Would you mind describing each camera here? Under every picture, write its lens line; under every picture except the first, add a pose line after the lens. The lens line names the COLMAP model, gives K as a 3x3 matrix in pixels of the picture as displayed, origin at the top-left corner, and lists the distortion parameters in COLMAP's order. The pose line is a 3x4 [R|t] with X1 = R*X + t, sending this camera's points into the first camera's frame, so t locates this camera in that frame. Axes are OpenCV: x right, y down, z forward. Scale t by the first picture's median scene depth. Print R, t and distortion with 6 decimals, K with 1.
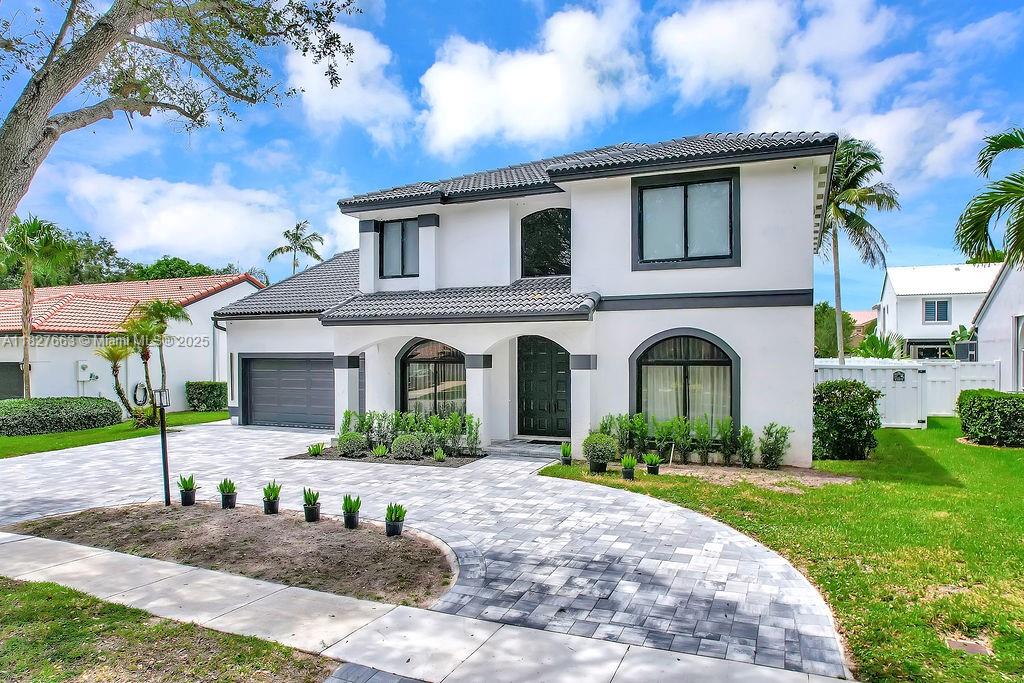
lens RADIAL K [[676.8, 0, 512.0], [0, 676.8, 341.5], [0, 0, 1]] dist [-0.057703, 0.075410]
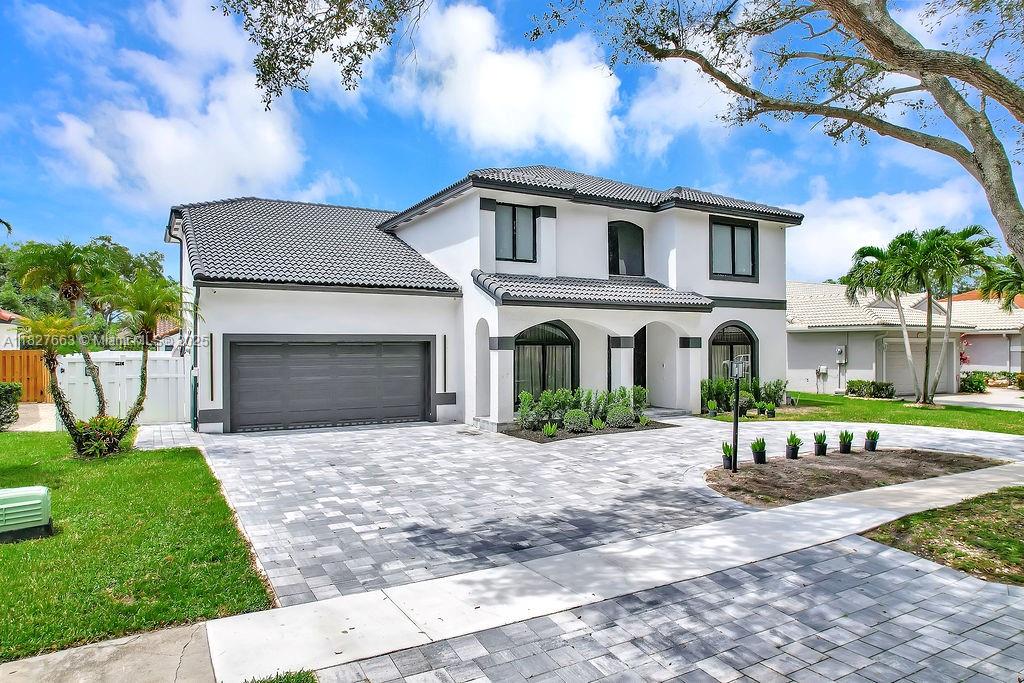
lens RADIAL K [[652.3, 0, 512.0], [0, 652.3, 341.5], [0, 0, 1]] dist [-0.101474, 0.084897]
pose [[0.601230, 0.007507, 0.799041, -1.122809], [-0.011158, 0.999937, -0.000999, 0.032148], [-0.798998, -0.008315, 0.601276, 0.490100]]
